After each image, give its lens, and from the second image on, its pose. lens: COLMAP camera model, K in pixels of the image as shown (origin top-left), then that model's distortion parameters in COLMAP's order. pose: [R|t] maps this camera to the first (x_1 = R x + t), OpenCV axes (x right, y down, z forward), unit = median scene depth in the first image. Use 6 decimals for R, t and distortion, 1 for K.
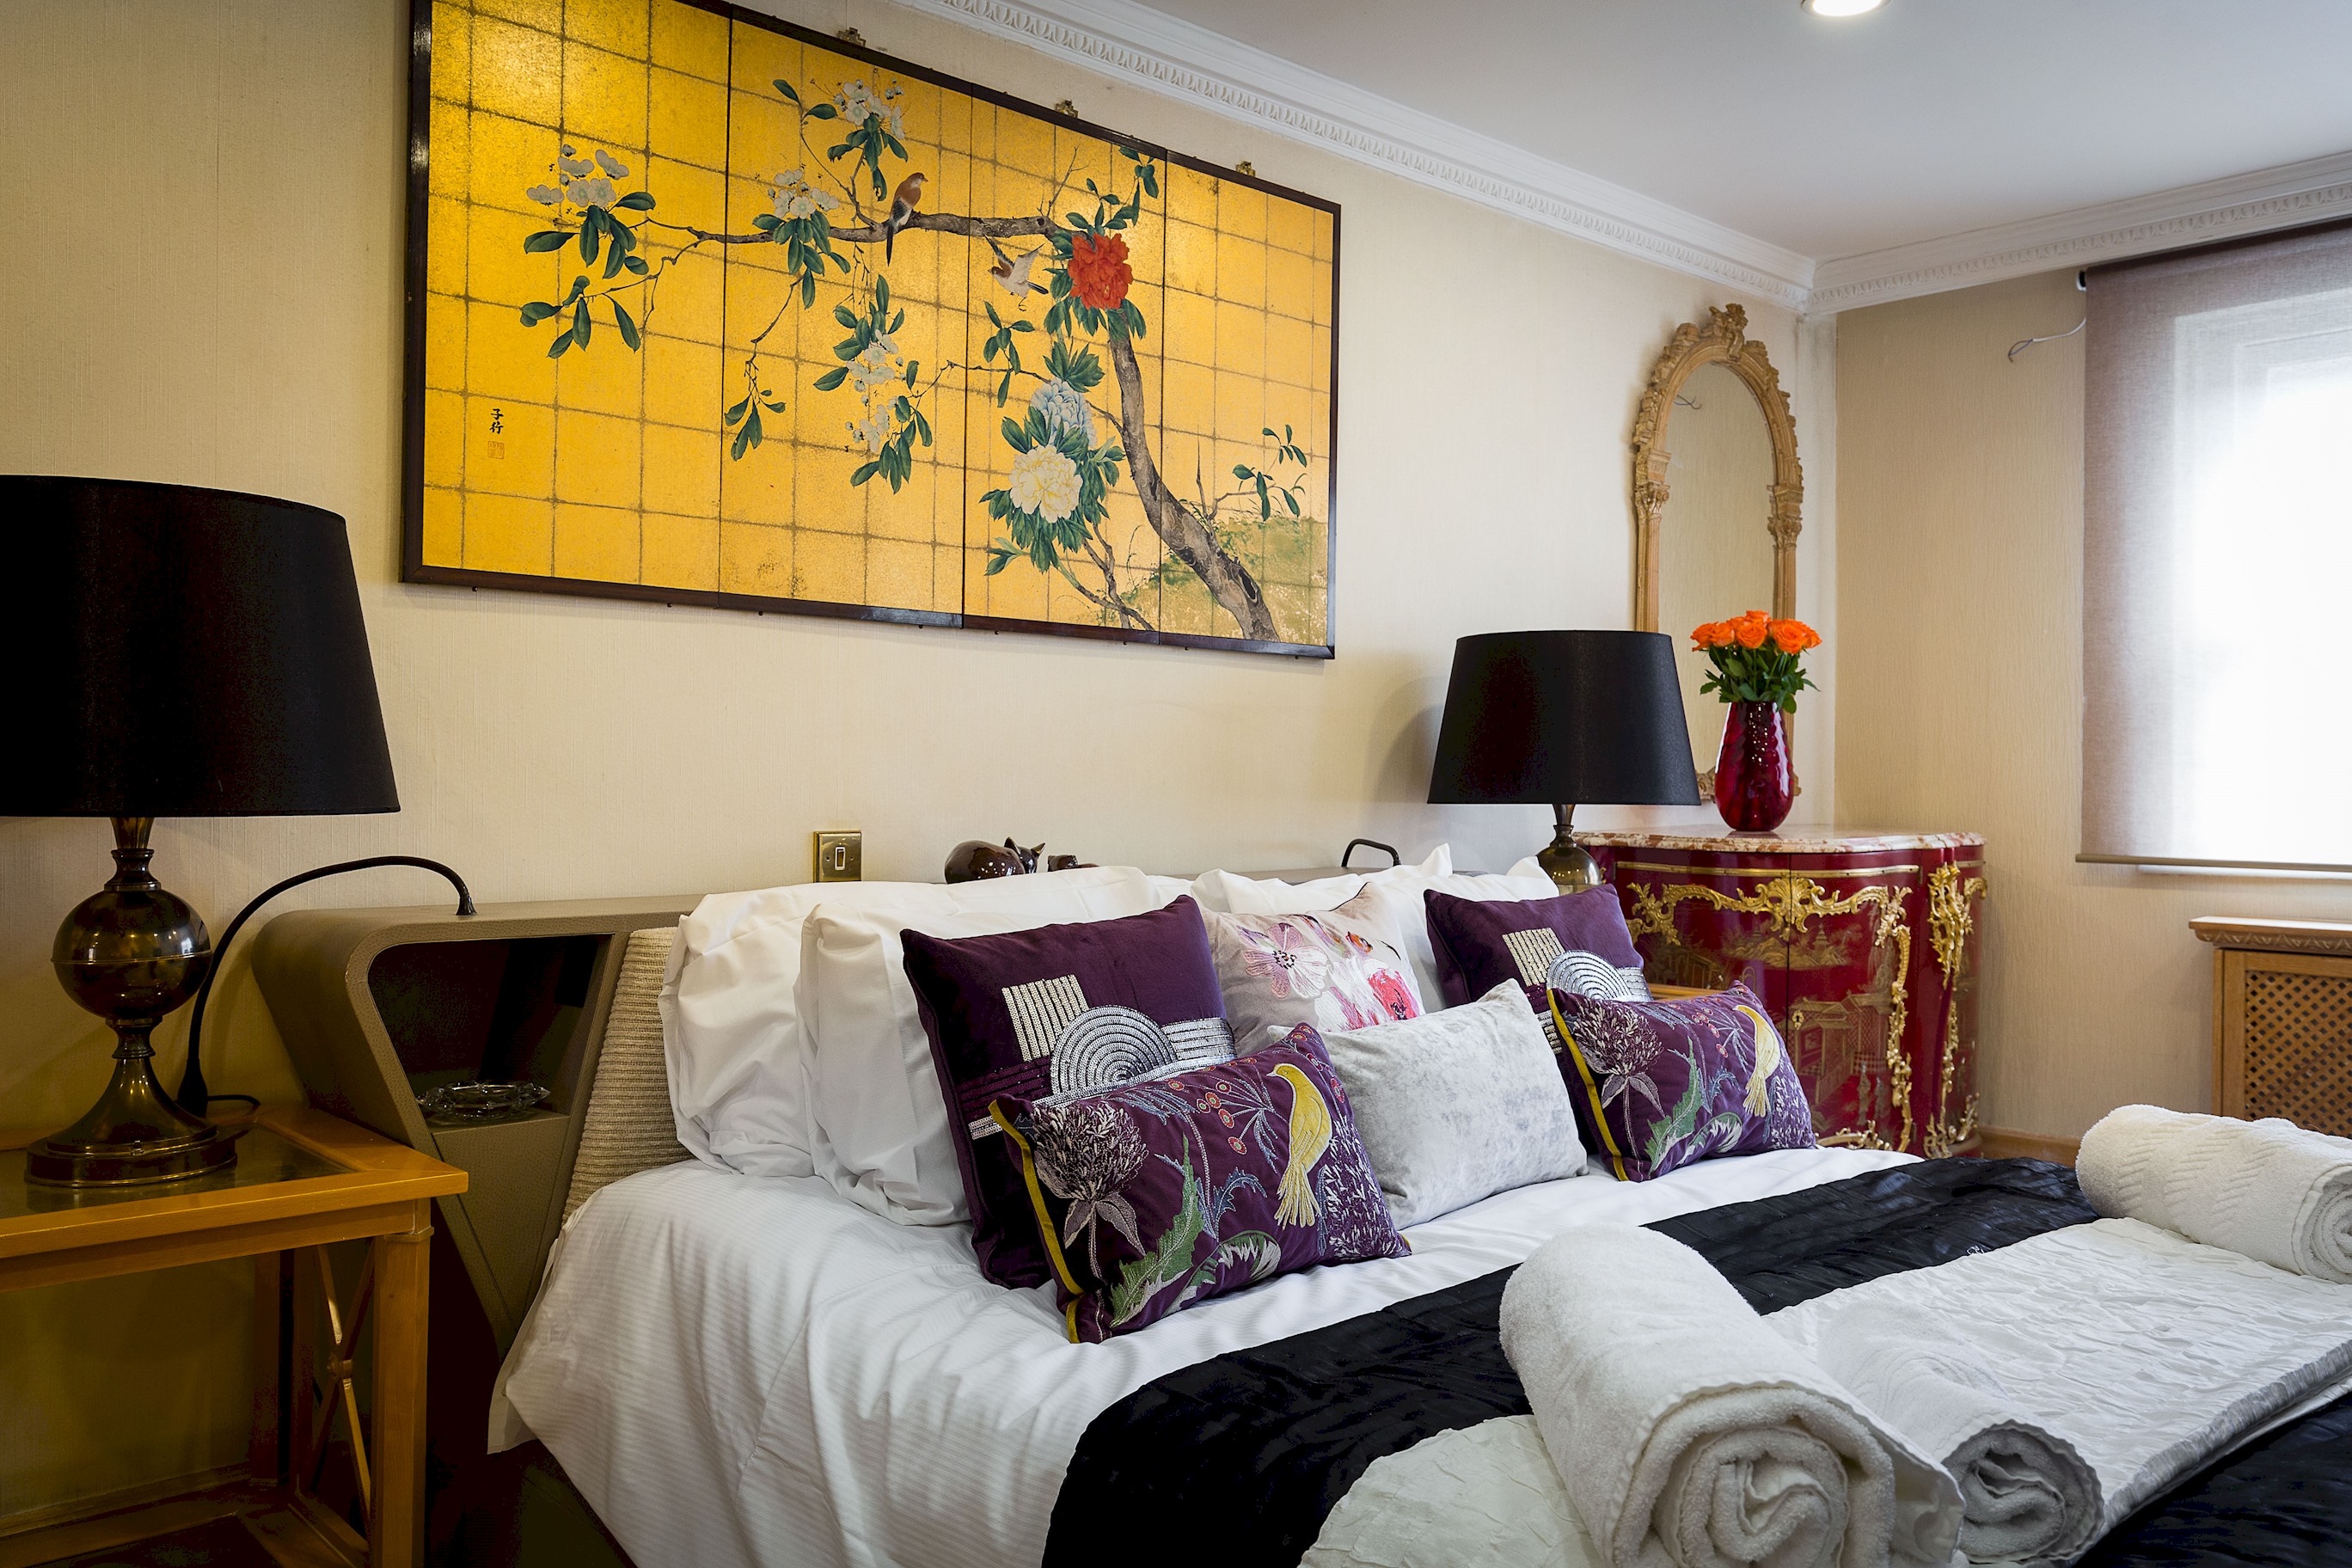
lens RADIAL K [[1856.4, 0, 1184.9], [0, 1856.4, 785.6], [0, 0, 1]] dist [0.007735, 0.009160]
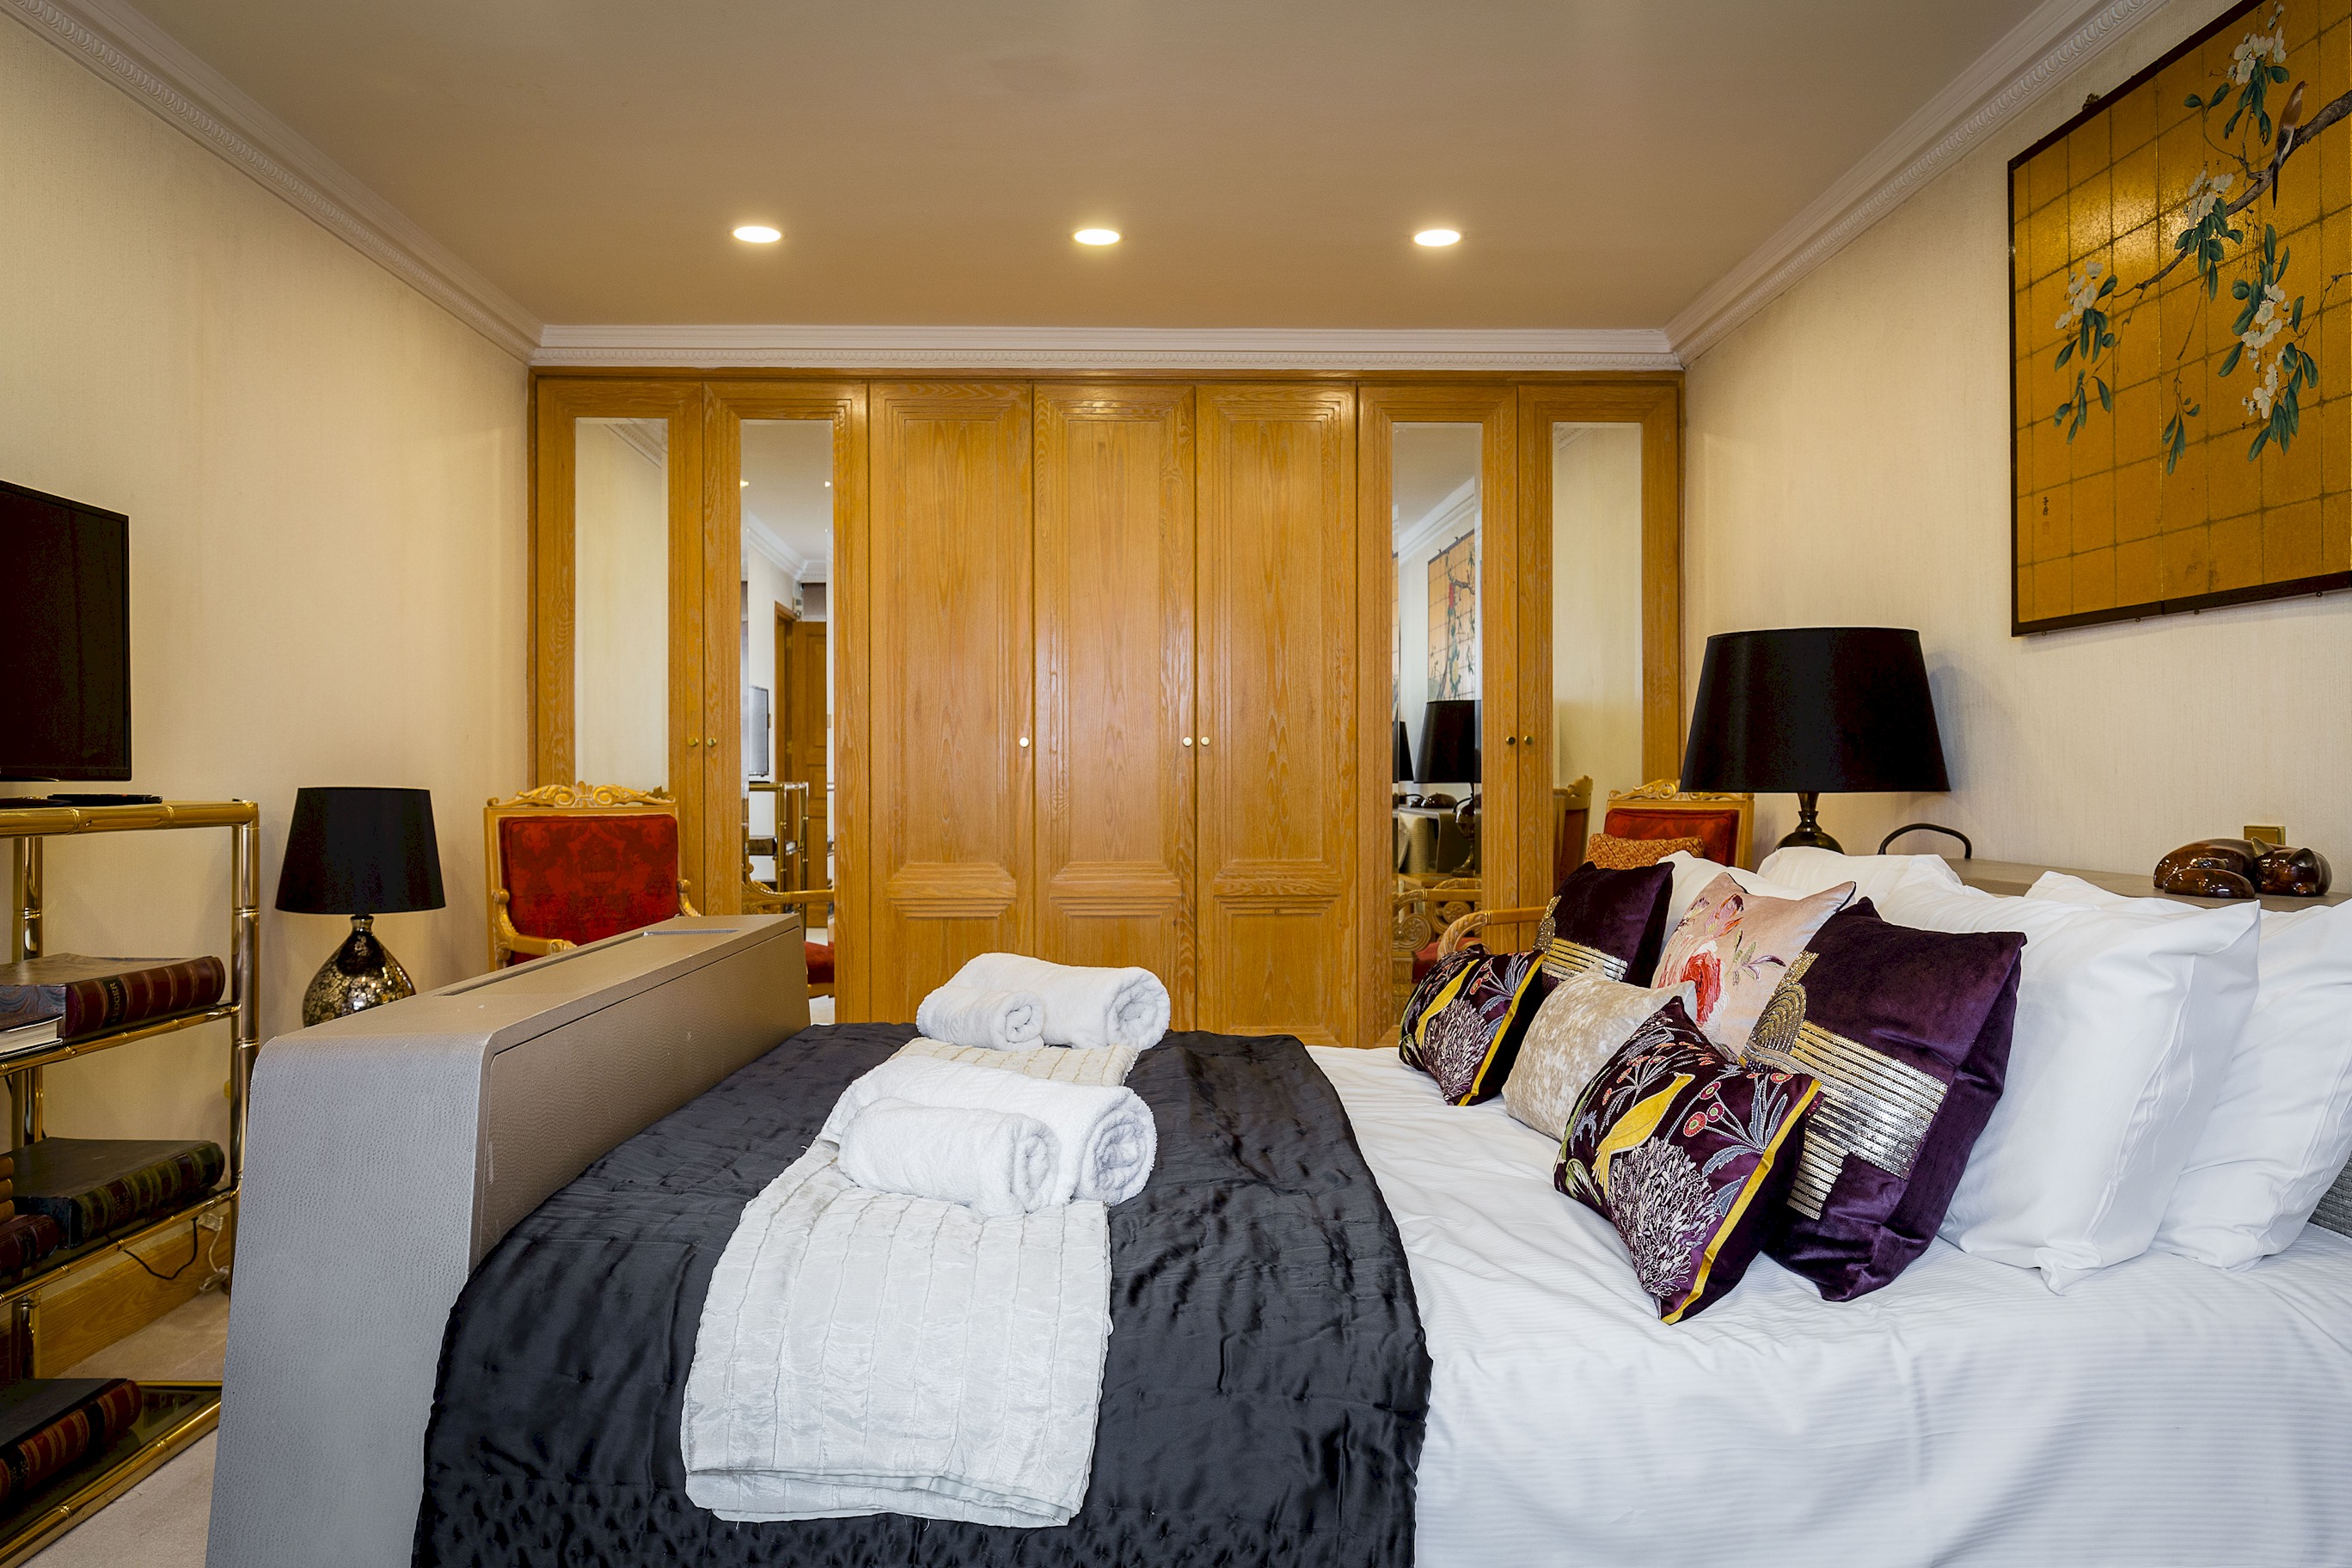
lens RADIAL K [[1707.6, 0, 1154.3], [0, 1707.6, 788.1], [0, 0, 1]] dist [0.004506, -0.005772]
pose [[-0.670895, 0.001536, -0.741551, 0.772724], [-0.003309, 0.999982, 0.005065, 0.002983], [0.741545, 0.005851, -0.670878, 1.069734]]
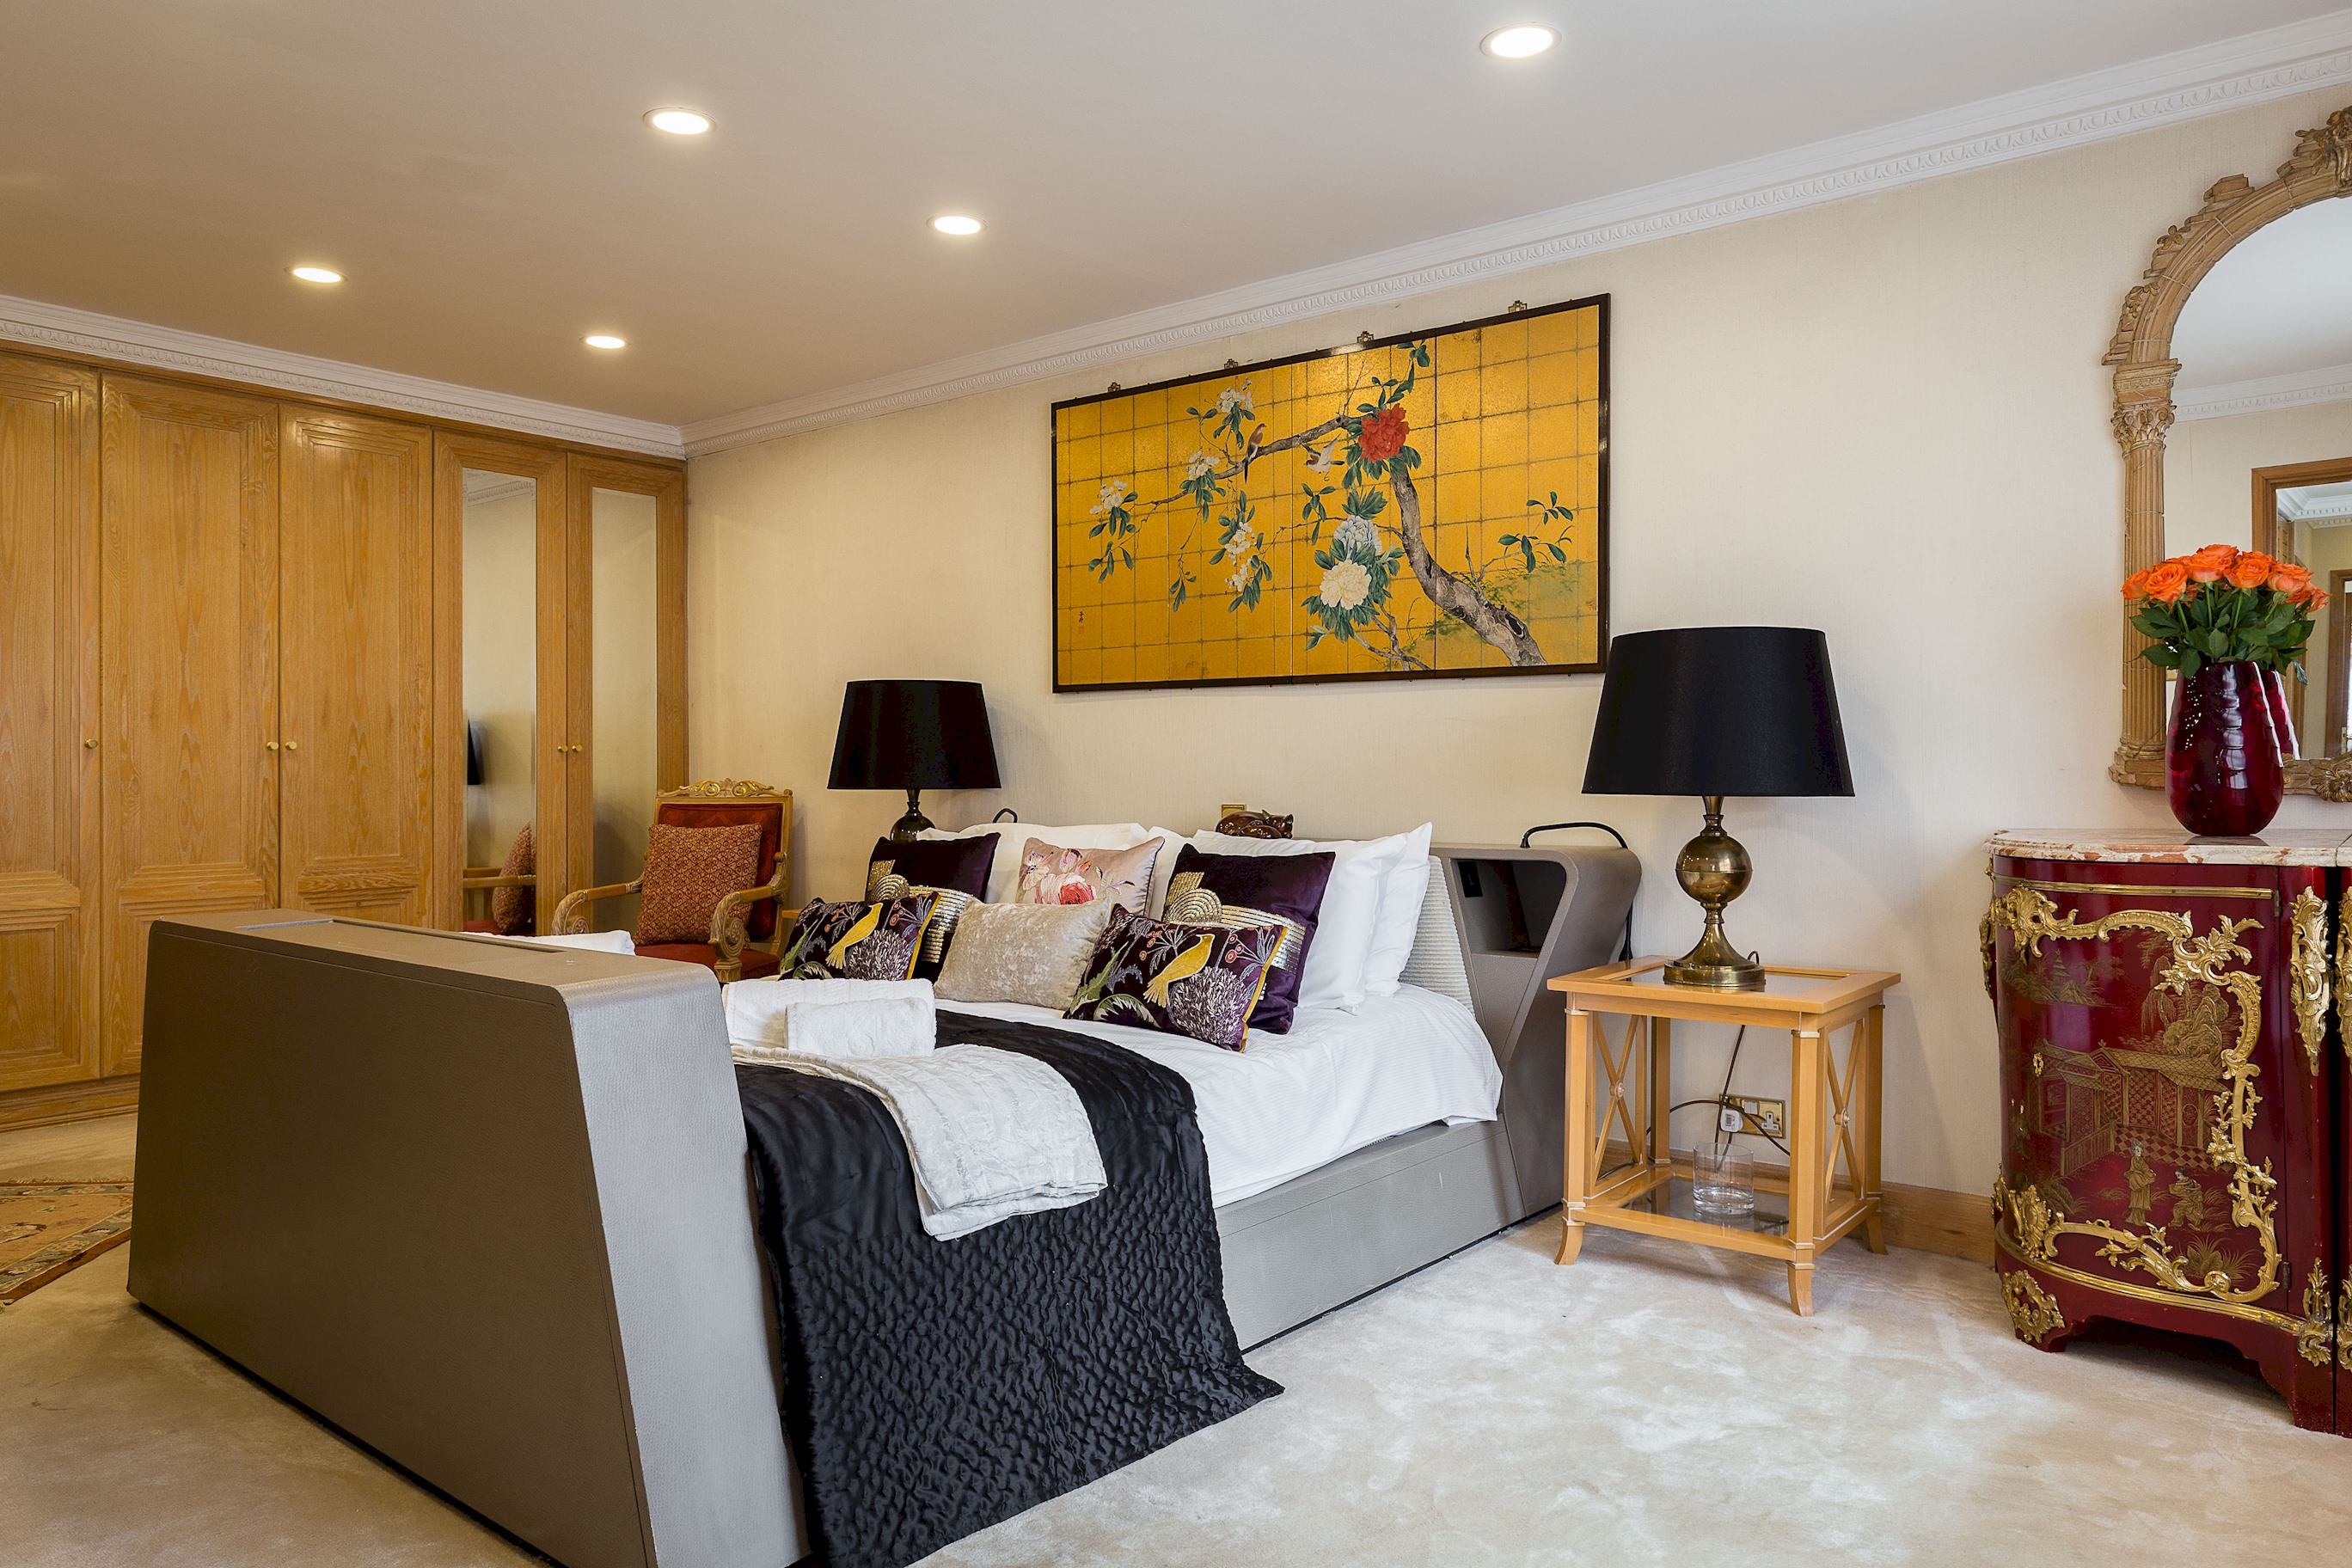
lens RADIAL K [[1576.8, 0, 1174.7], [0, 1576.8, 779.7], [0, 0, 1]] dist [0.011235, -0.001220]
pose [[0.137894, -0.001652, -0.990446, 1.215084], [0.000205, 0.999999, -0.001640, 0.003382], [0.990447, 0.000023, 0.137894, 0.671578]]
